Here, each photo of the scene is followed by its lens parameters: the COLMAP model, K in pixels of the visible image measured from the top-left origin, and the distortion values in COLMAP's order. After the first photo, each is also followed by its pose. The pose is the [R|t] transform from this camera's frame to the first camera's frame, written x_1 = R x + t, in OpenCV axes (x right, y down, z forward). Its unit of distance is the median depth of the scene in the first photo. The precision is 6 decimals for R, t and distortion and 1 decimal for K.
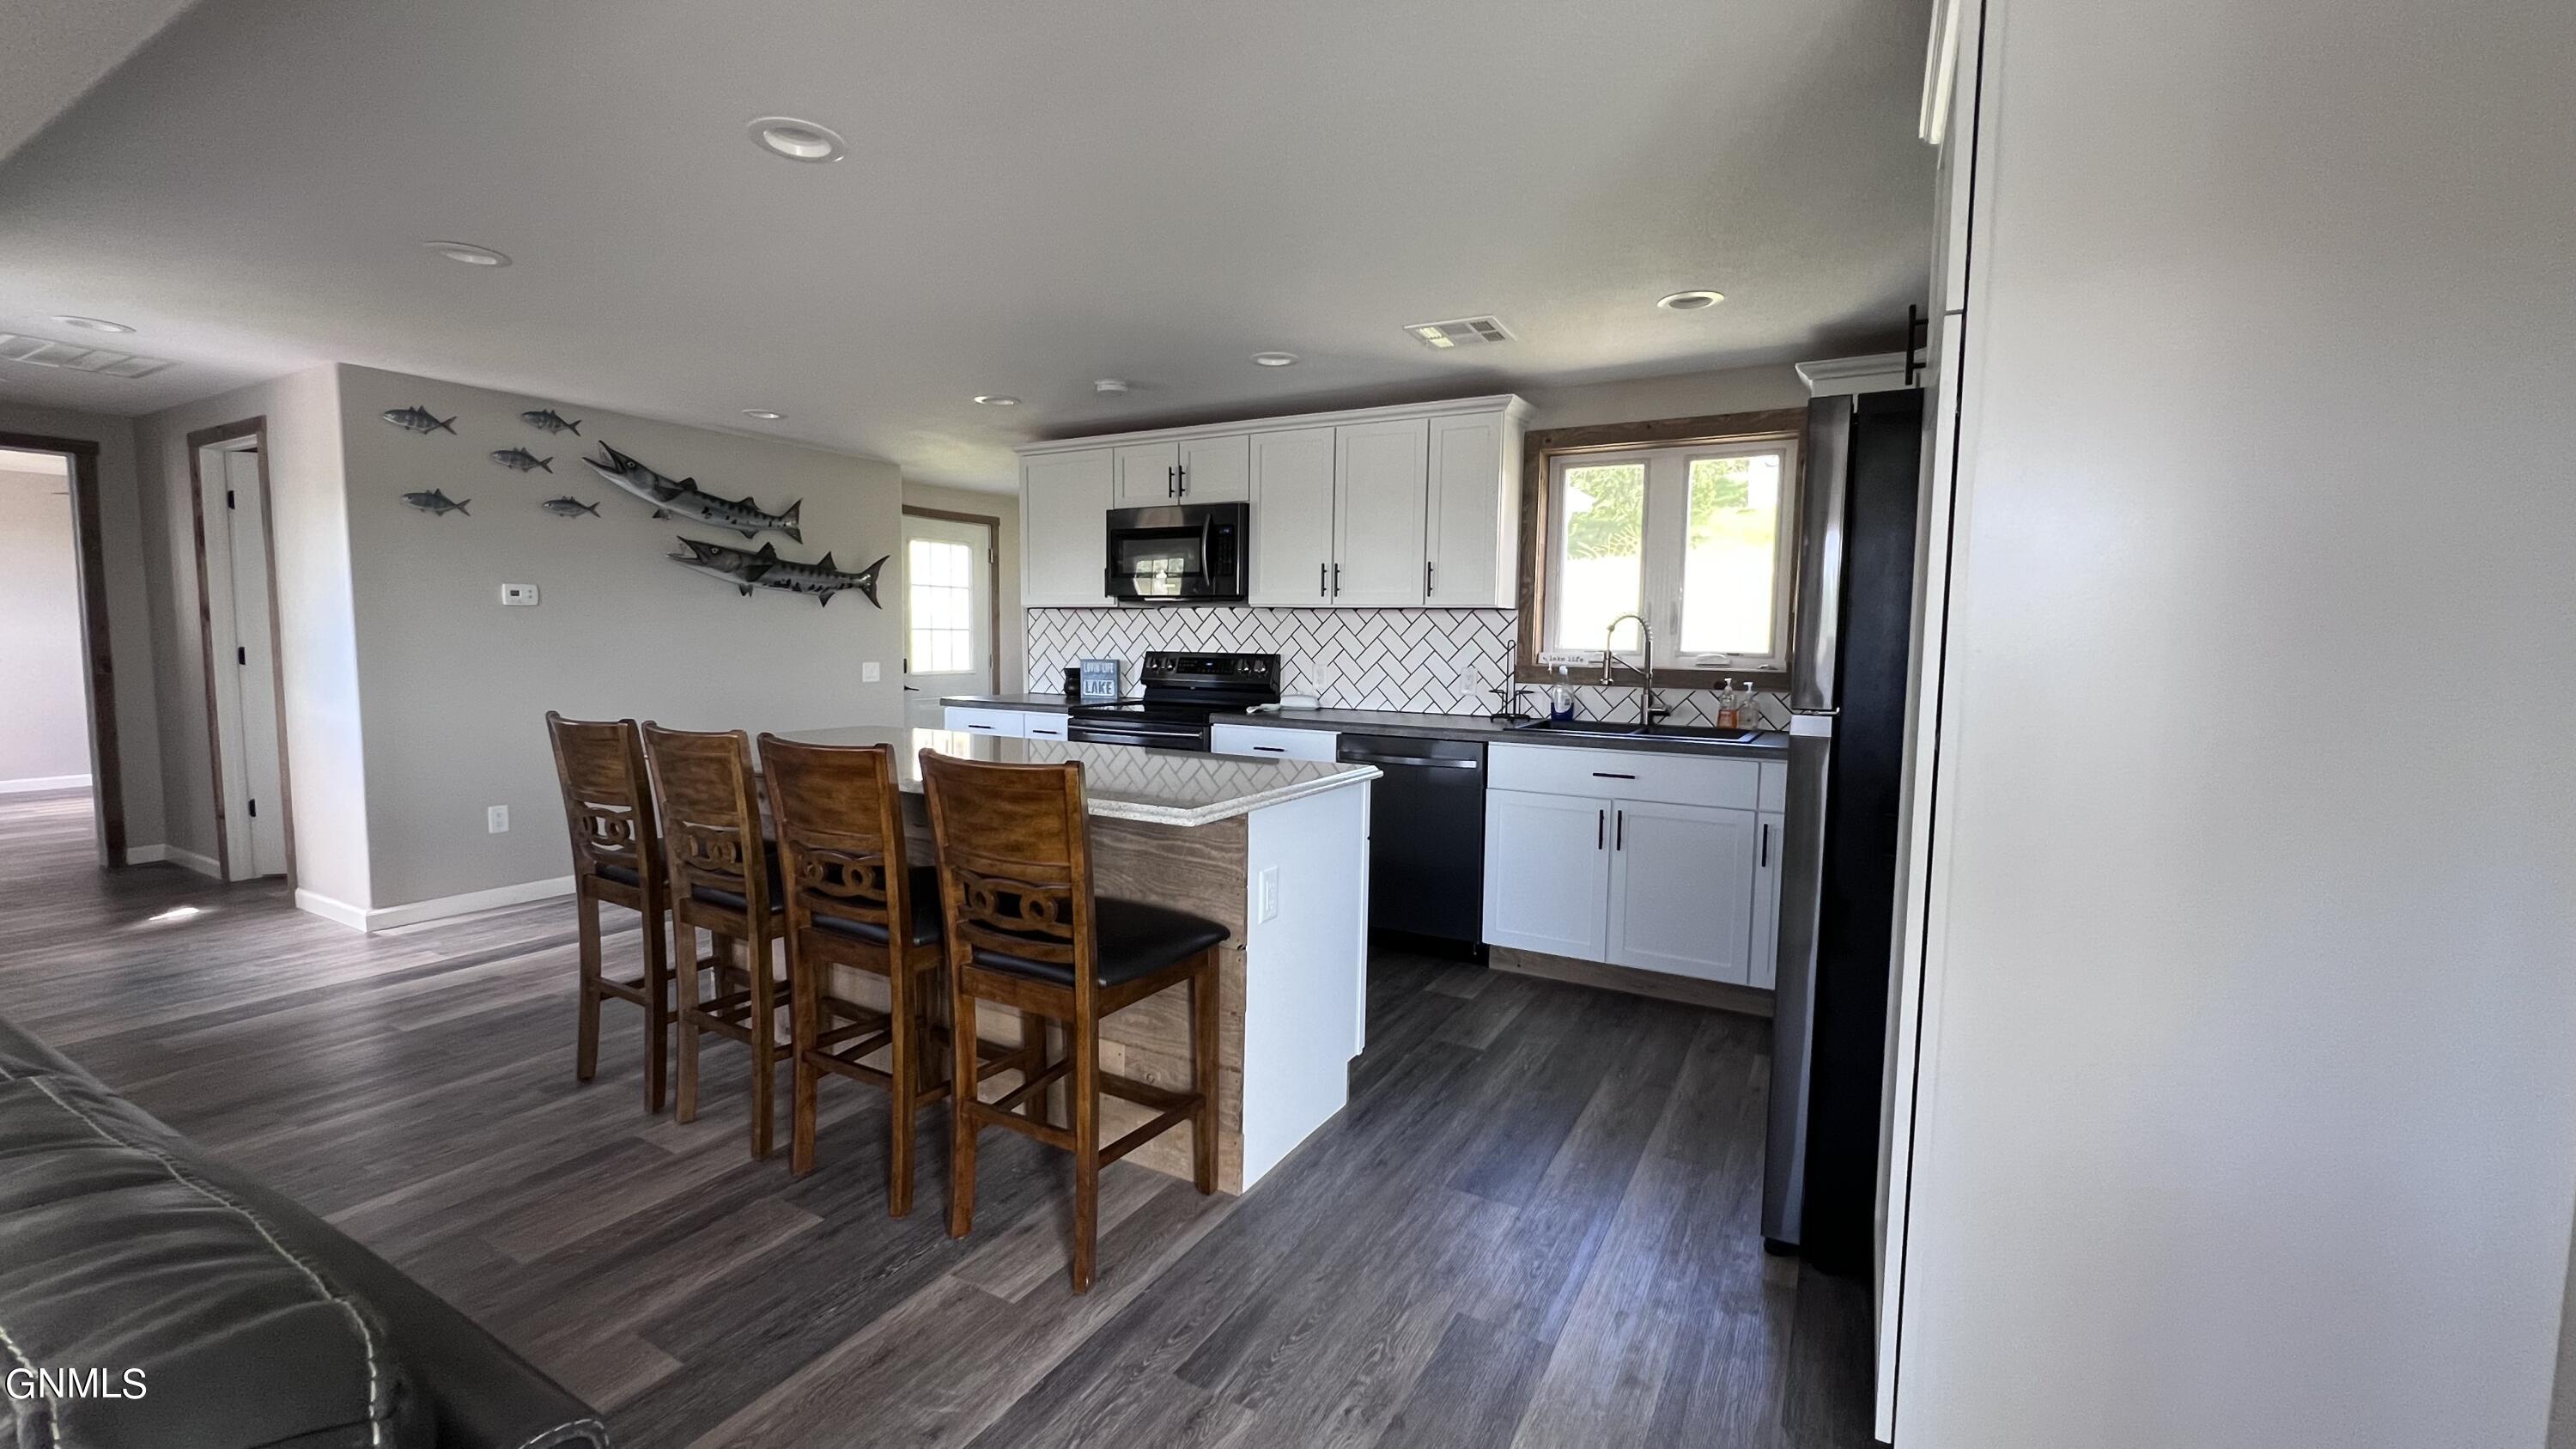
lens RADIAL K [[1035.6, 0, 1286.0], [0, 1035.6, 725.5], [0, 0, 1]] dist [-0.003698, 0.002159]
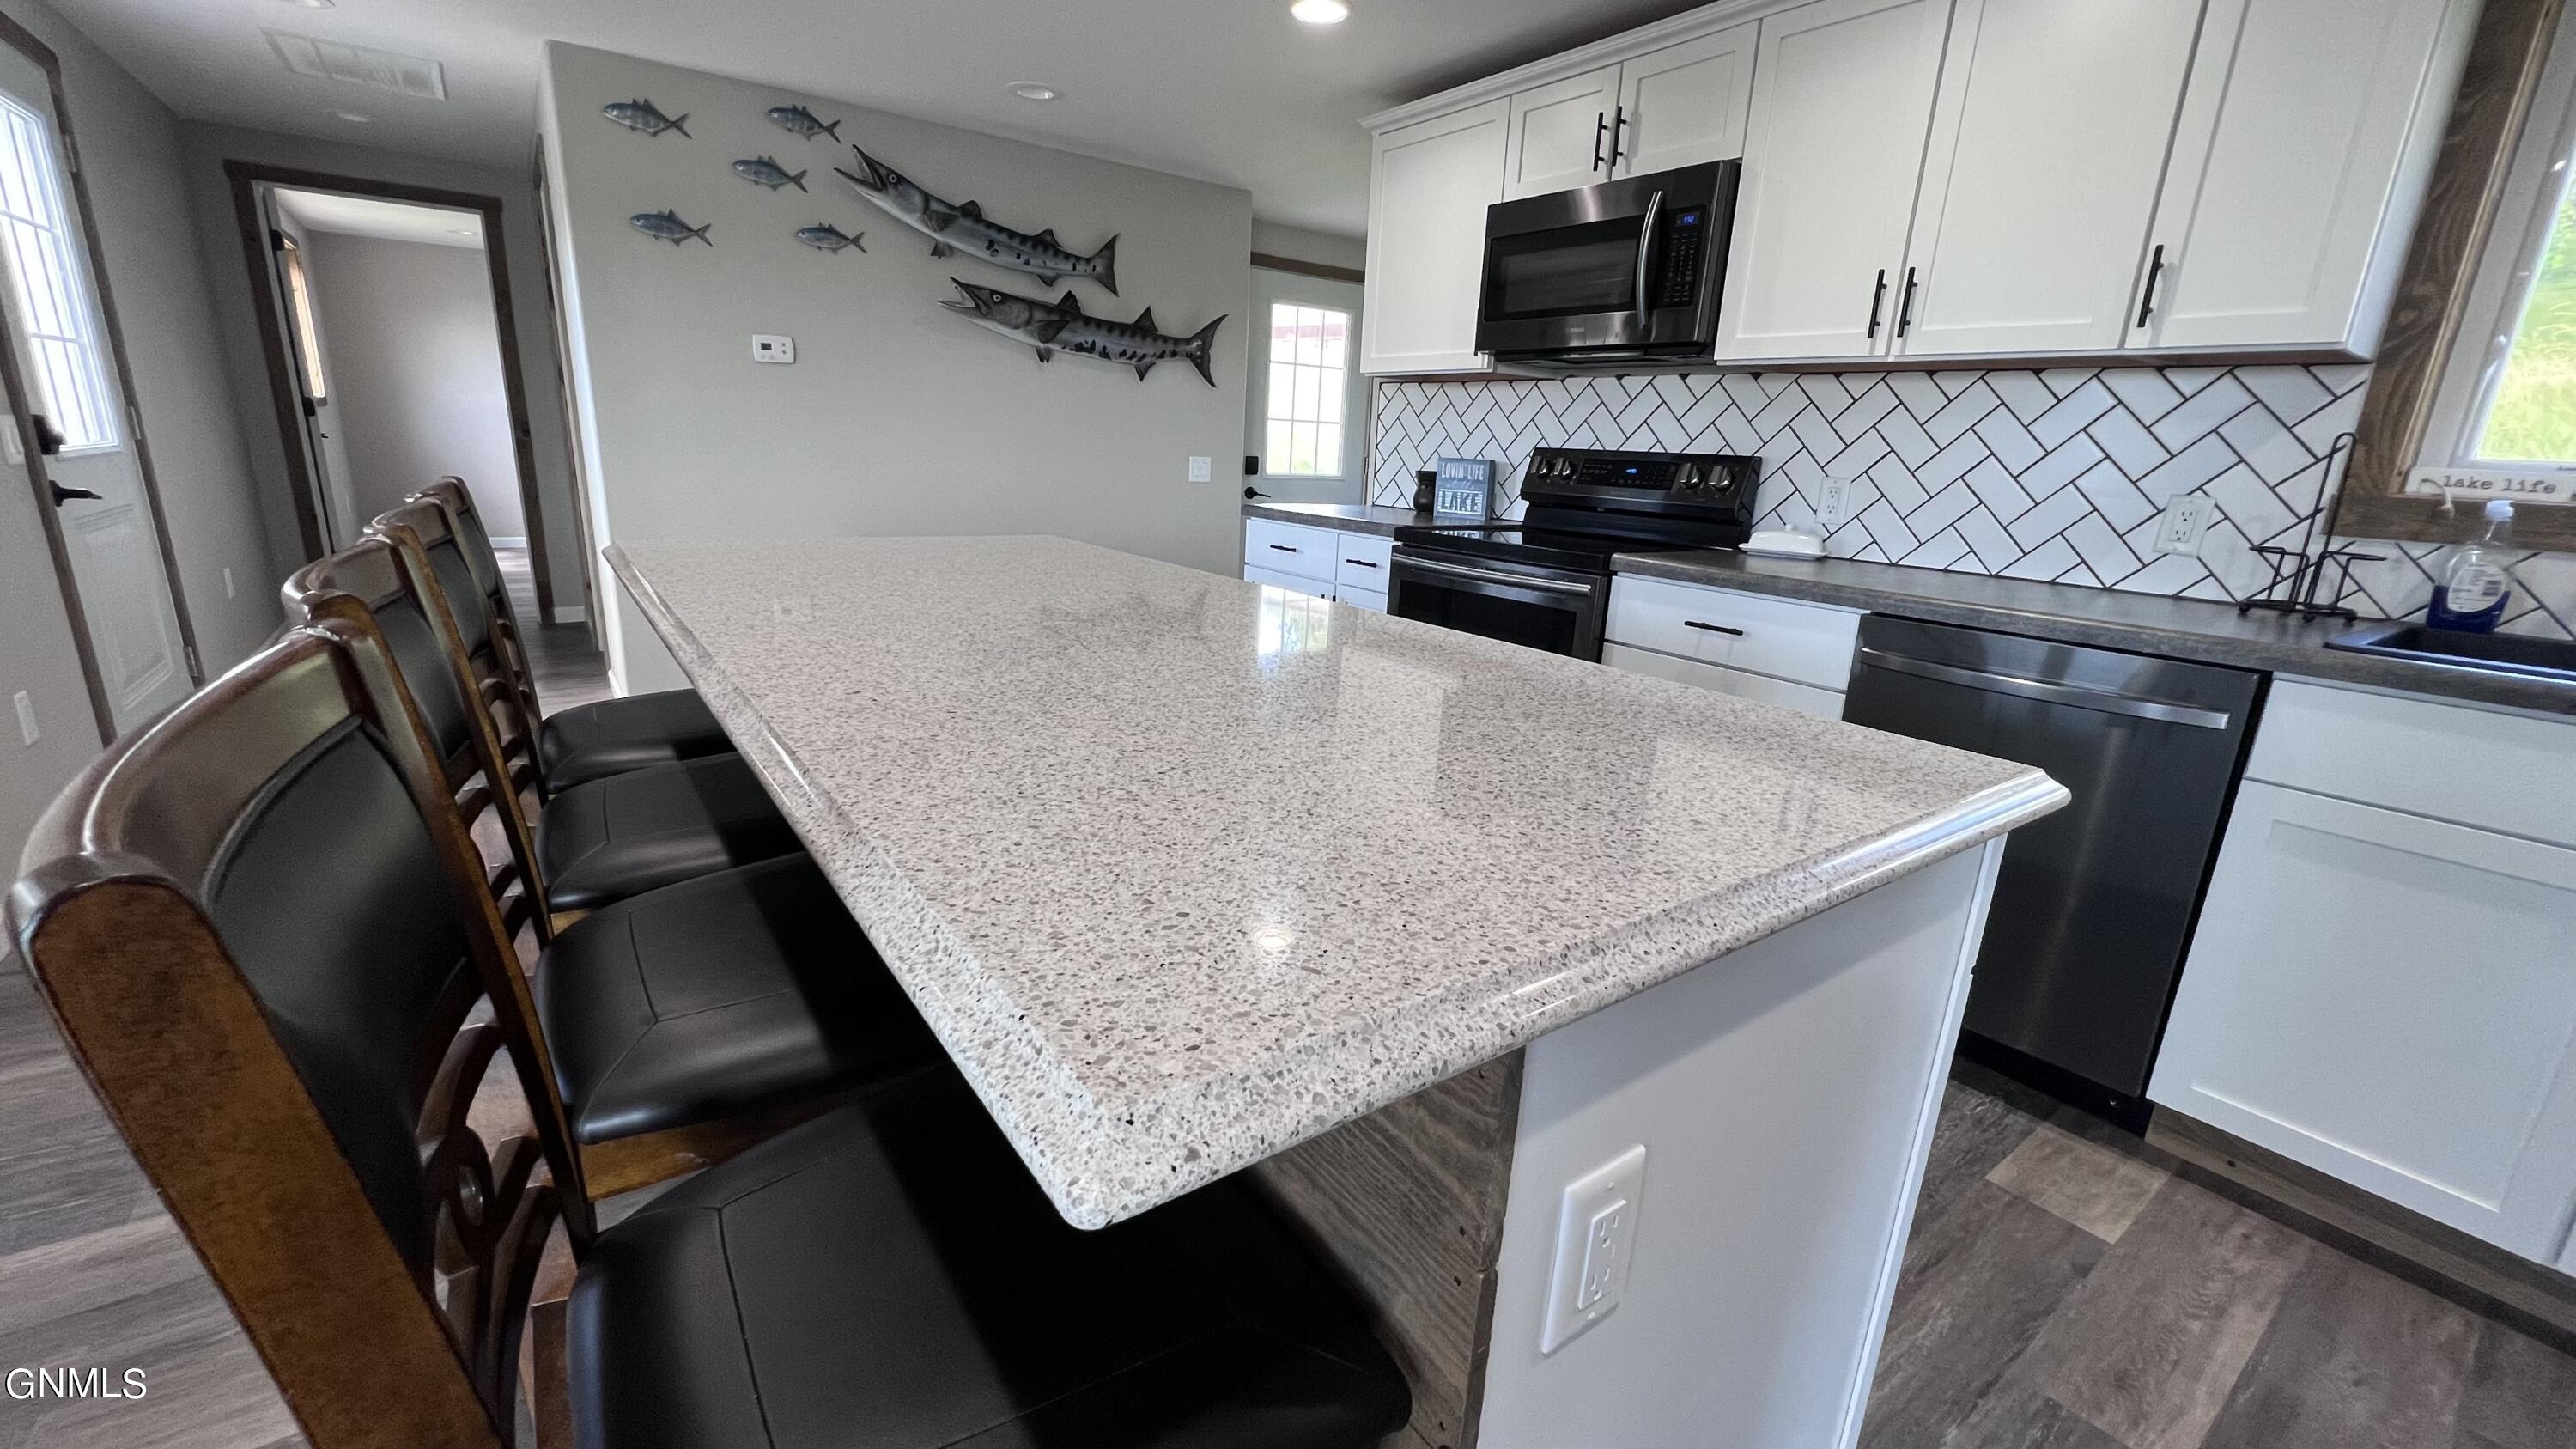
lens RADIAL K [[1035.6, 0, 1286.6], [0, 1035.6, 721.9], [0, 0, 1]] dist [-0.003698, 0.002159]
pose [[0.910434, 0.135426, -0.390858, -0.001543], [-0.069774, 0.981628, 0.177592, -0.008355], [0.407728, -0.134414, 0.903156, 0.356102]]
